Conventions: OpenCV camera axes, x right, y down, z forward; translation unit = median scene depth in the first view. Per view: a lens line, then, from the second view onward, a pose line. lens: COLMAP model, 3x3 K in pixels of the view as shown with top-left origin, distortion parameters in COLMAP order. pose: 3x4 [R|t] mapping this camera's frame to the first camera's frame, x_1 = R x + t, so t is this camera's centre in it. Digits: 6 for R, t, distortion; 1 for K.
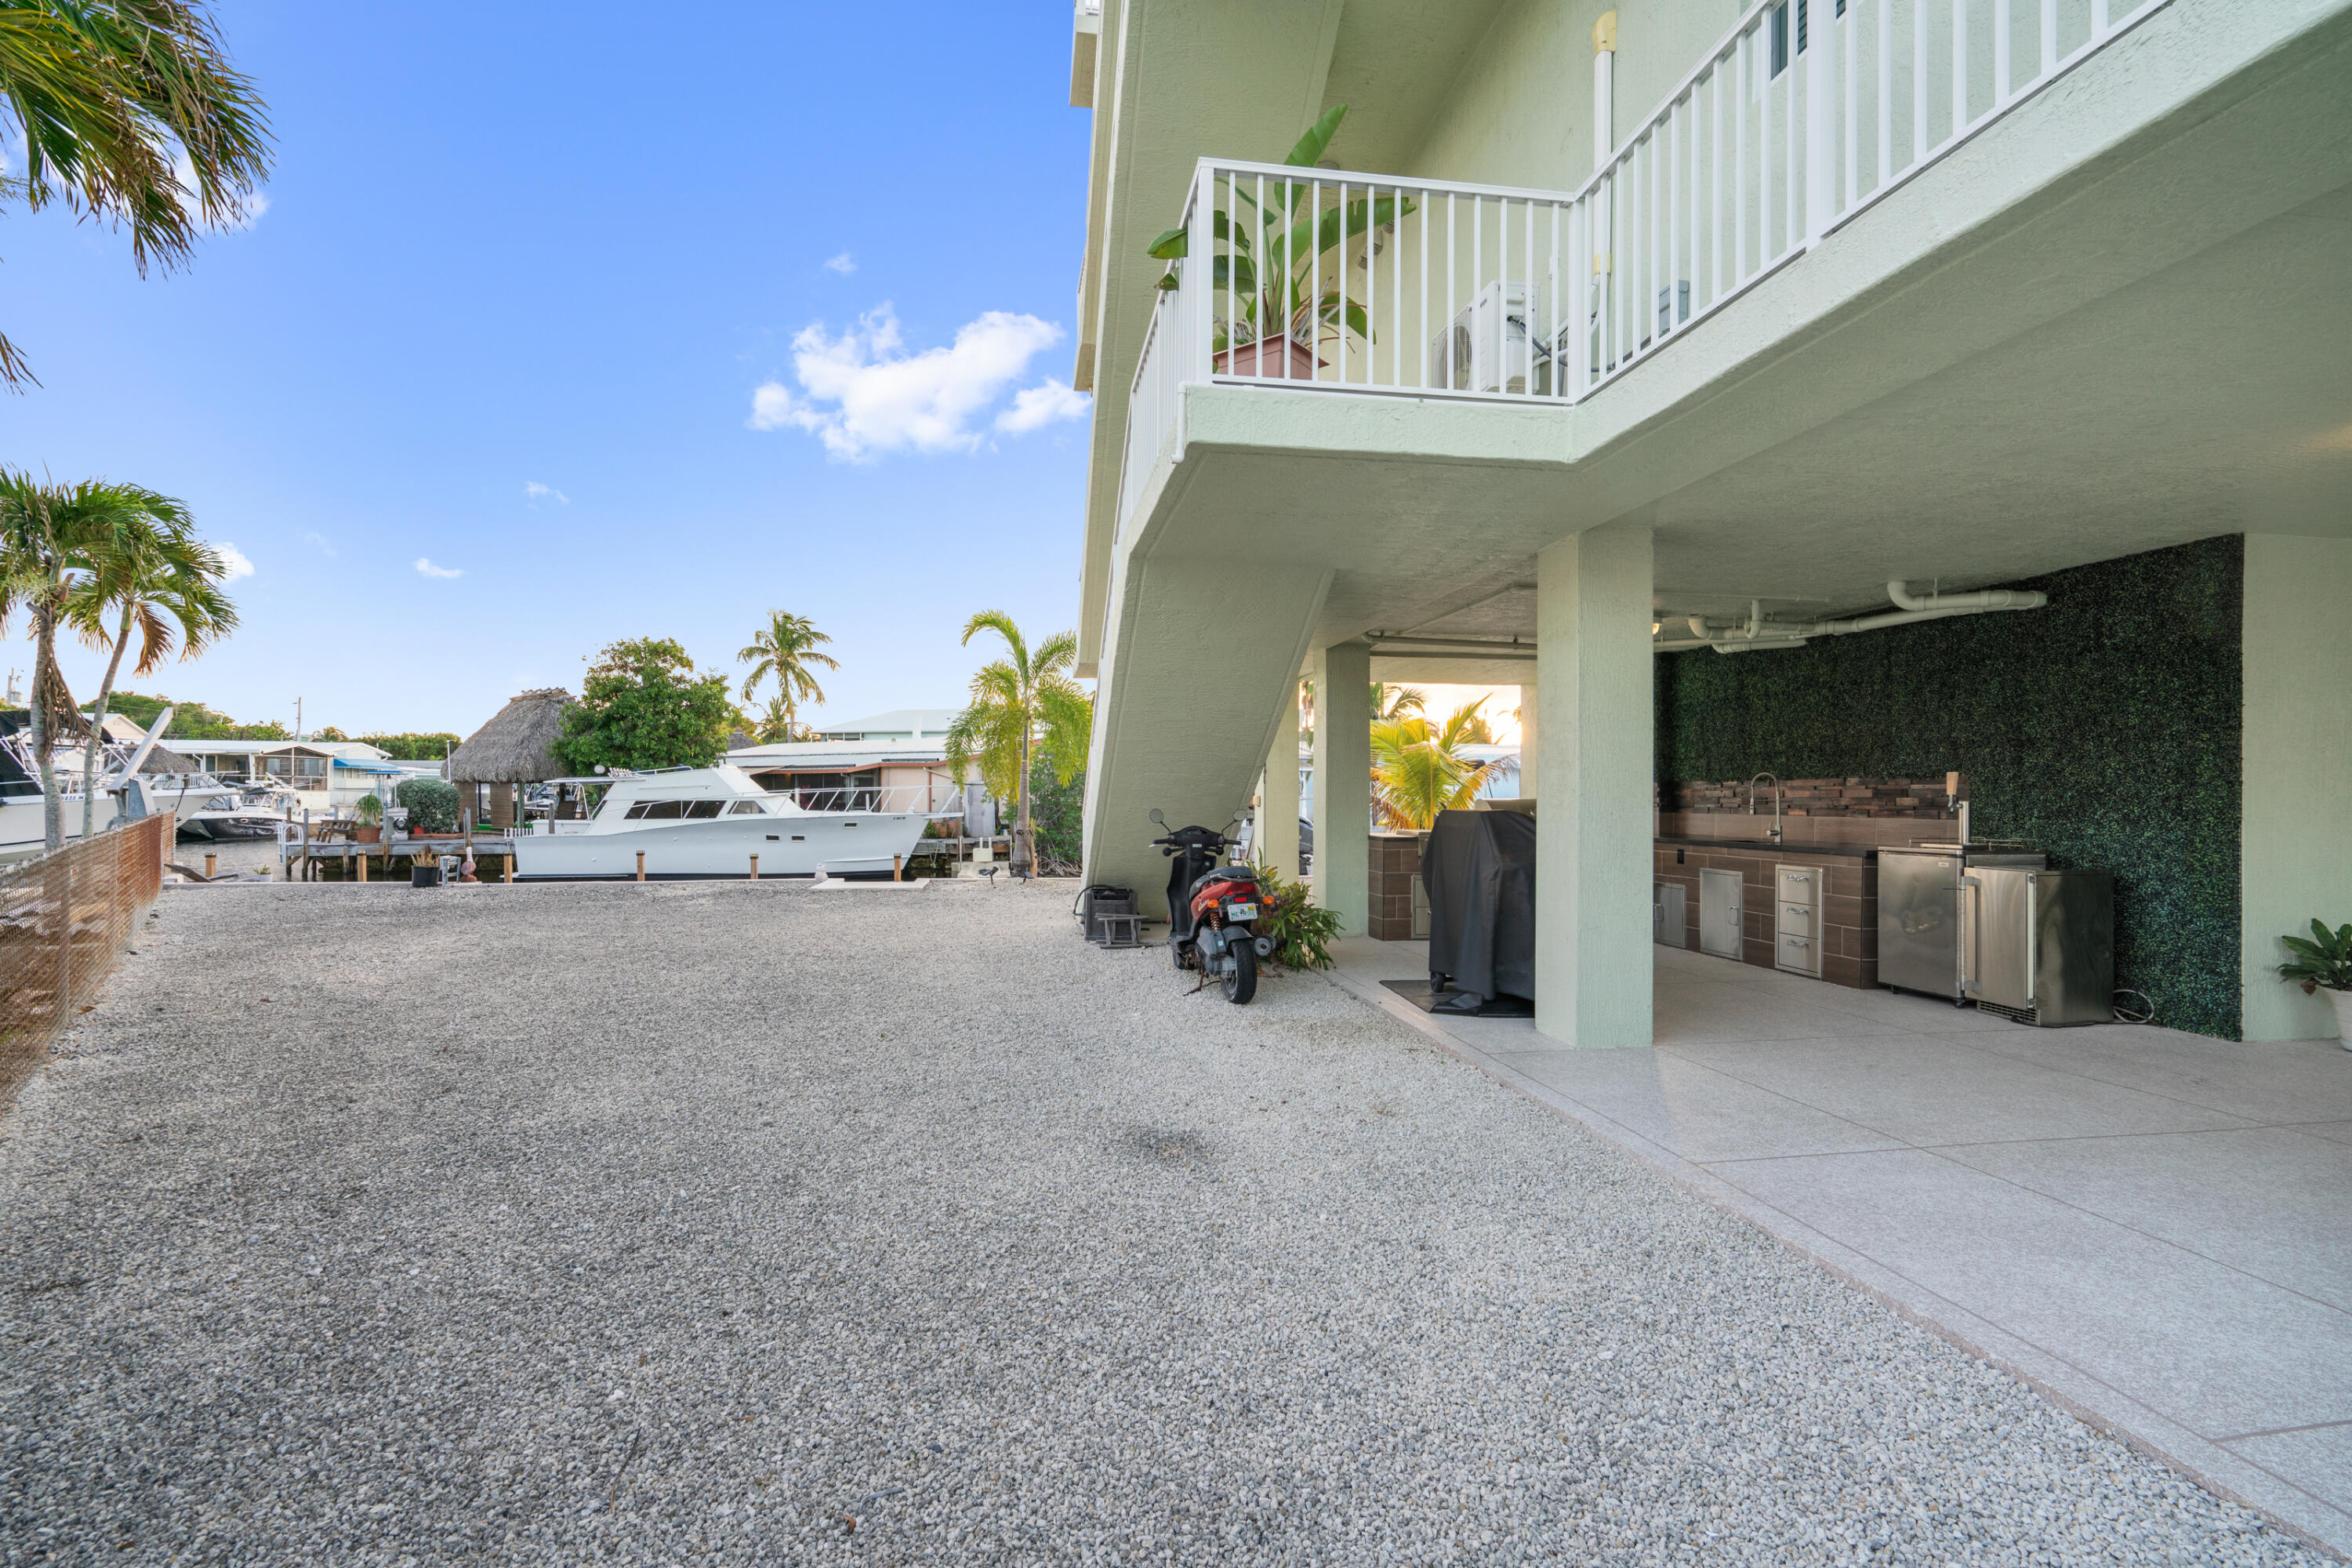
lens RADIAL K [[1069.1, 0, 1175.8], [0, 1069.1, 795.6], [0, 0, 1]] dist [0.000033, 0.000507]
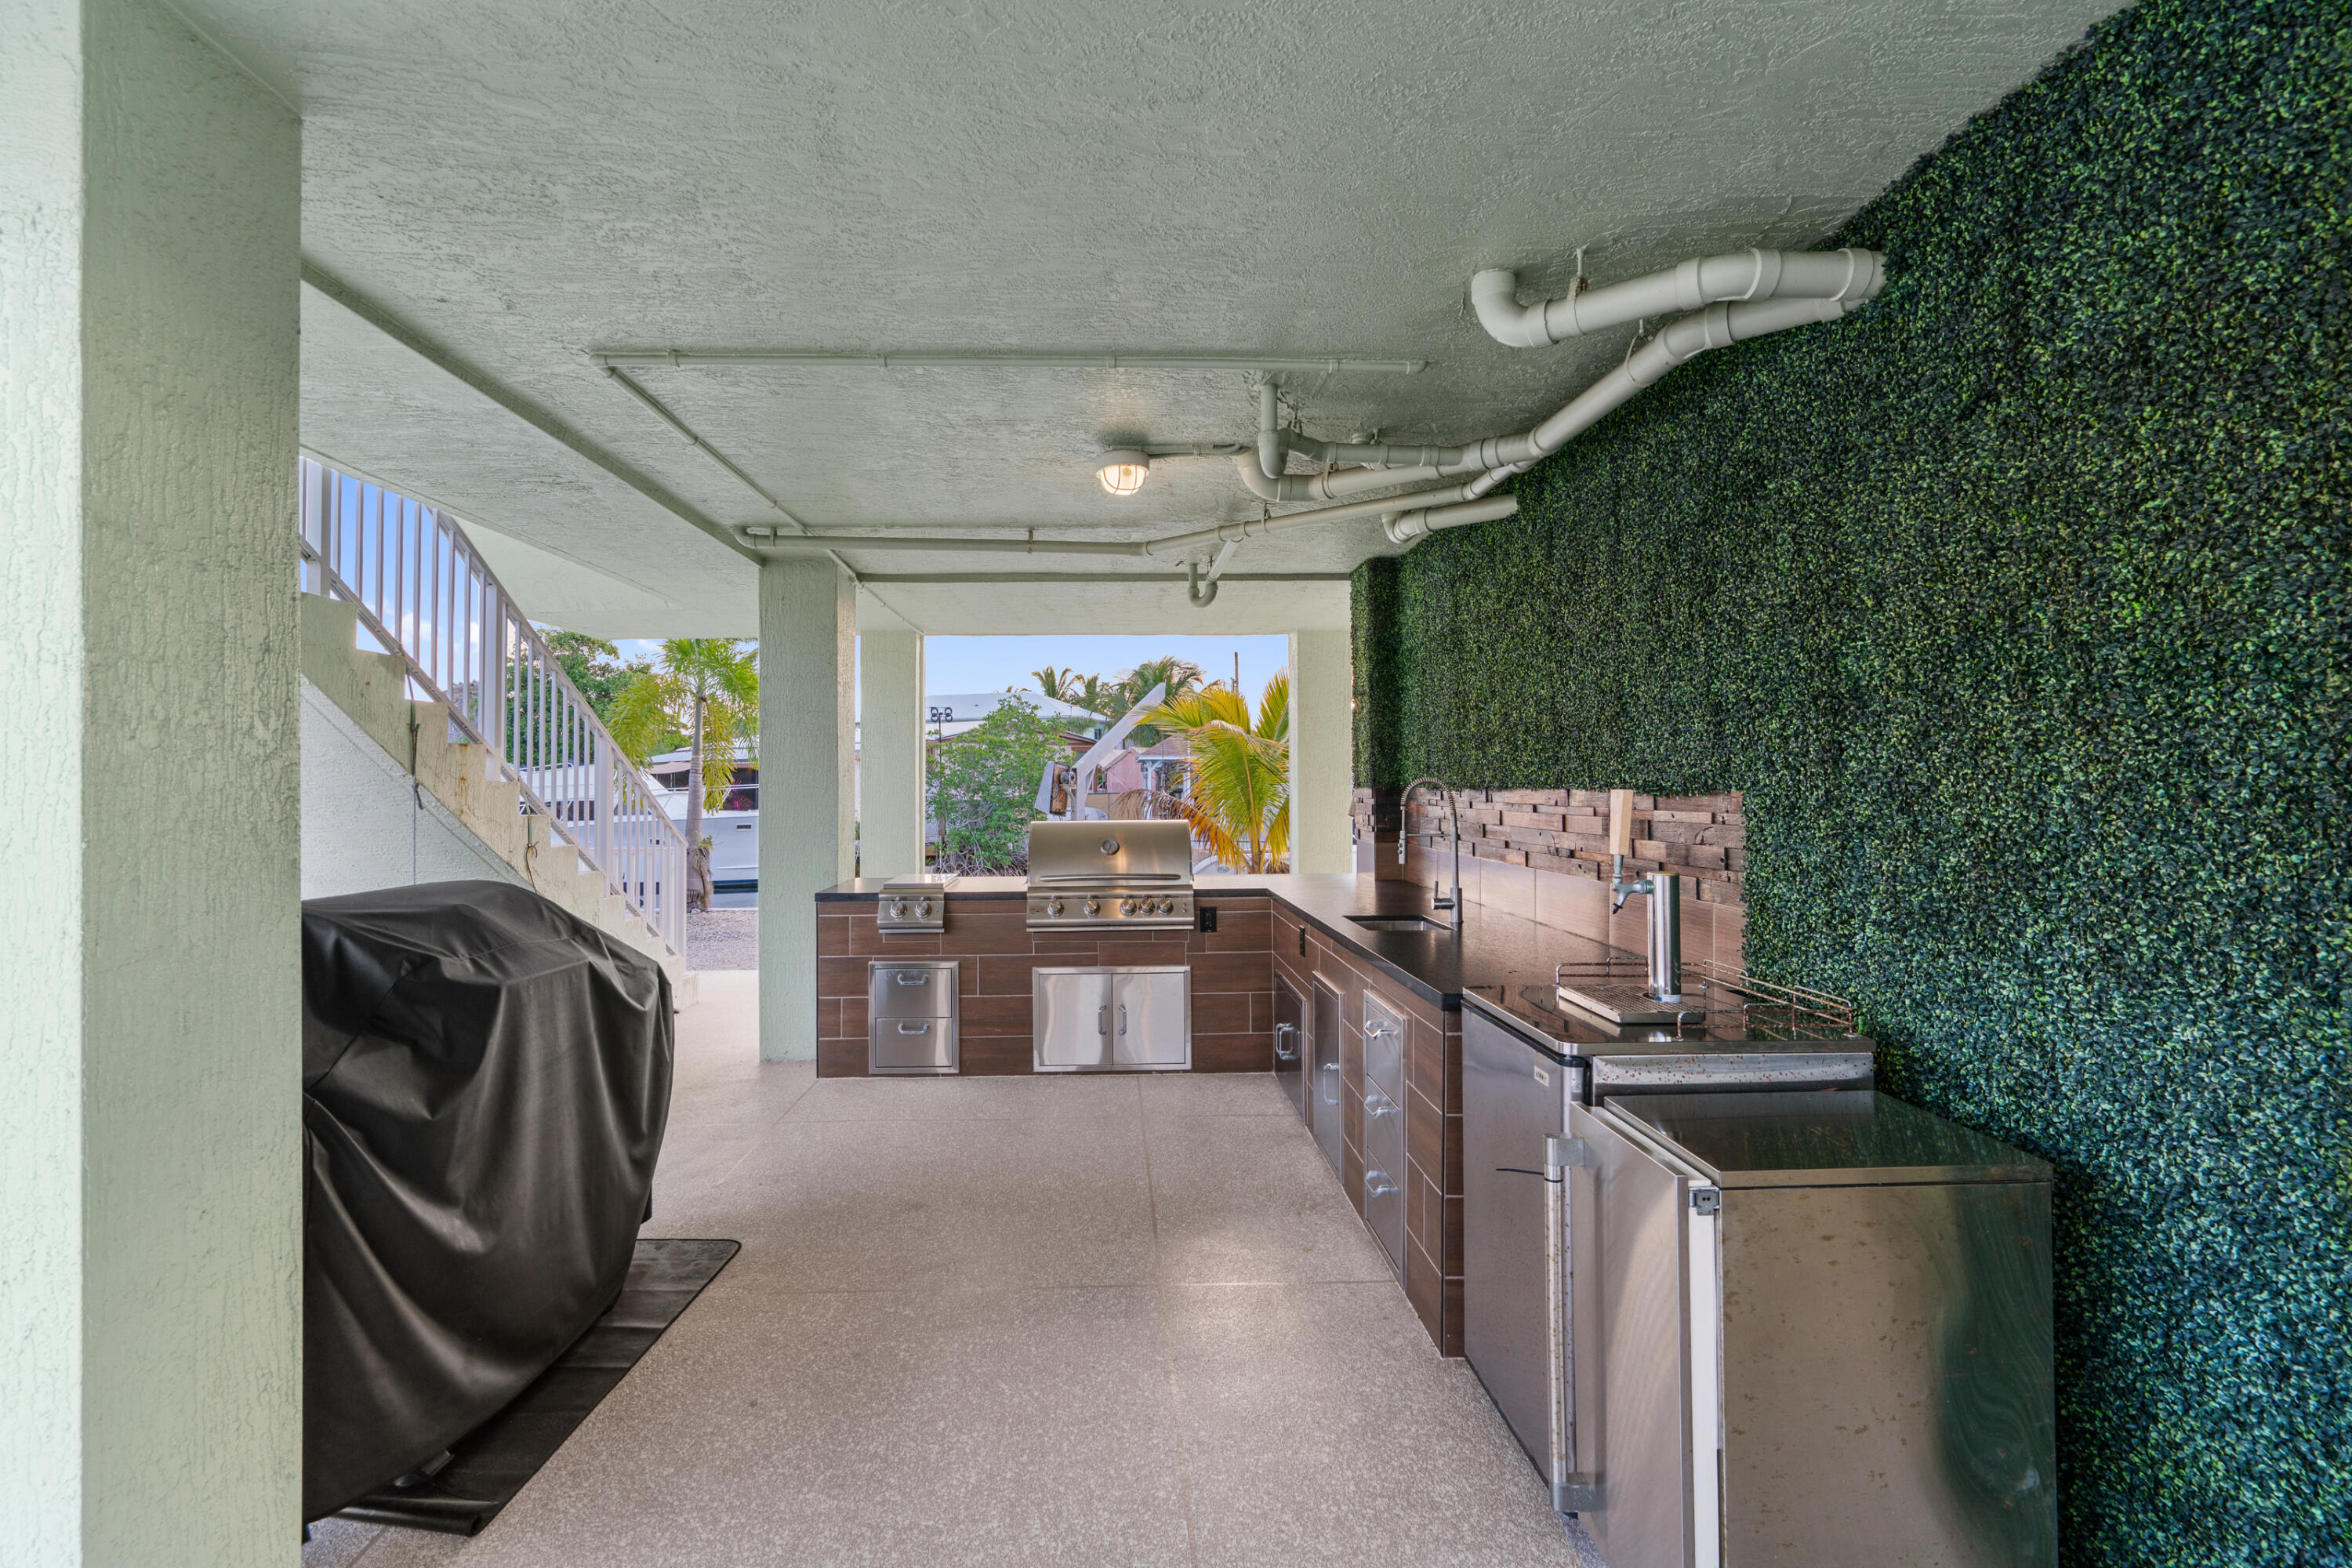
lens RADIAL K [[1069.1, 0, 1179.9], [0, 1069.1, 764.6], [0, 0, 1]] dist [0.000033, 0.000507]
pose [[0.991647, -0.010680, -0.128539, 0.643938], [0.008702, 0.999835, -0.015937, -0.026545], [0.128688, 0.014686, 0.991576, 0.650882]]
